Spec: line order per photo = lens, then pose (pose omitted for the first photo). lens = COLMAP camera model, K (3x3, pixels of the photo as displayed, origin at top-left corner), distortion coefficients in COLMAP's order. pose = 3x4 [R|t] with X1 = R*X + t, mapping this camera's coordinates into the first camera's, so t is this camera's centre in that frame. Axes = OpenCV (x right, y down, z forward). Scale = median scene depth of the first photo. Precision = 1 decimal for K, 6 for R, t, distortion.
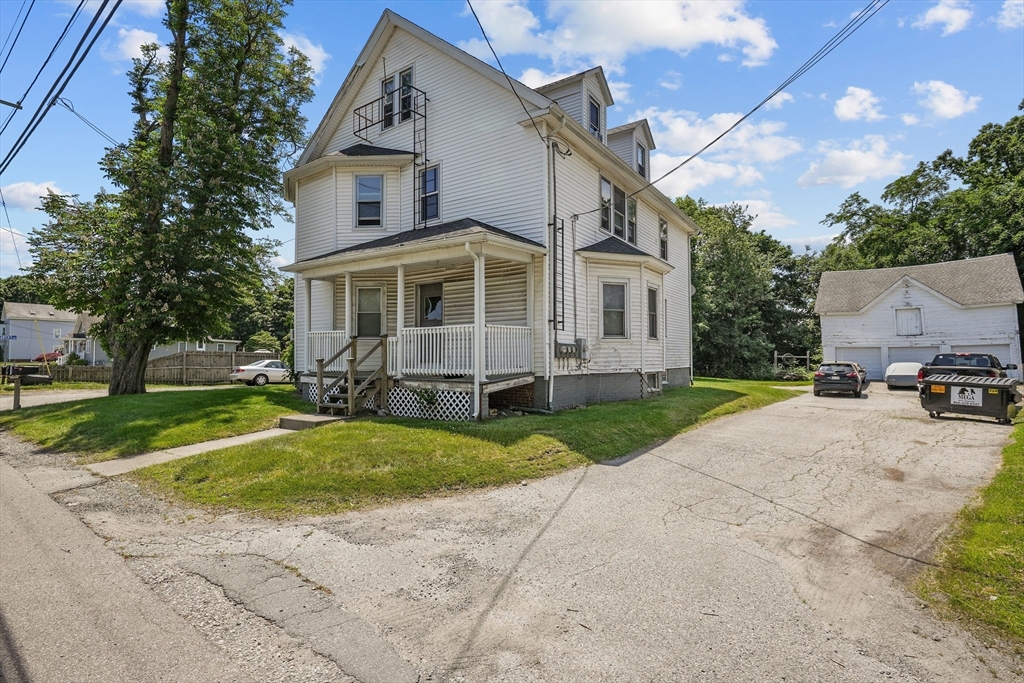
lens RADIAL K [[487.0, 0, 512.5], [0, 487.0, 343.8], [0, 0, 1]] dist [-0.010052, 0.005577]
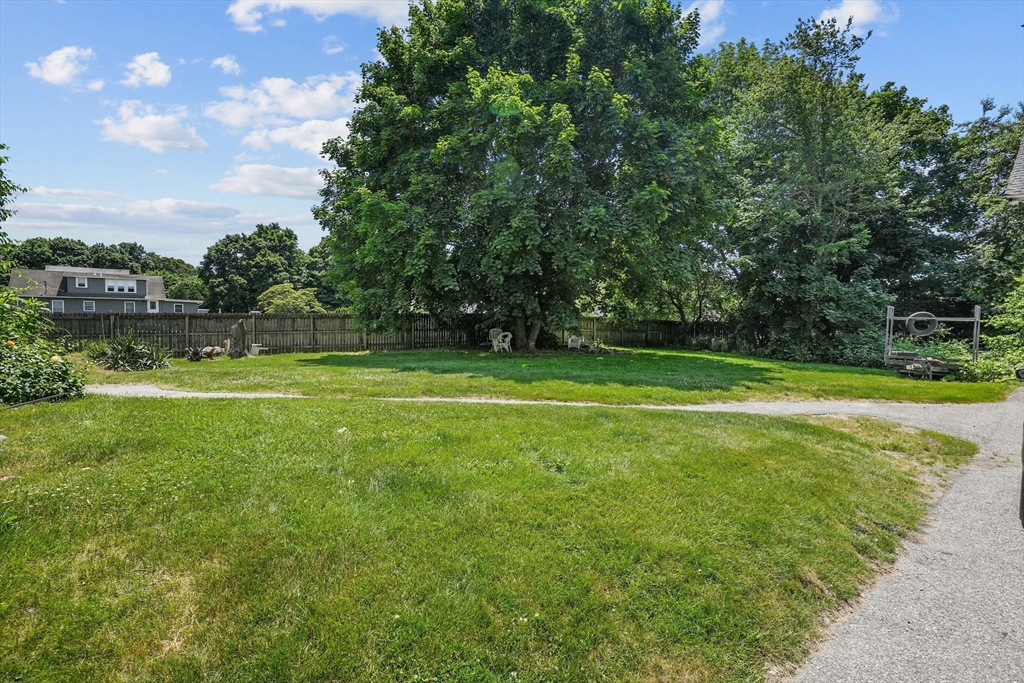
lens RADIAL K [[487.0, 0, 511.3], [0, 487.0, 339.2], [0, 0, 1]] dist [-0.010052, 0.005577]
pose [[0.977182, 0.010612, -0.212139, 0.241281], [0.002796, 0.998022, 0.062806, 0.013265], [0.212386, -0.061966, 0.975219, 0.400015]]
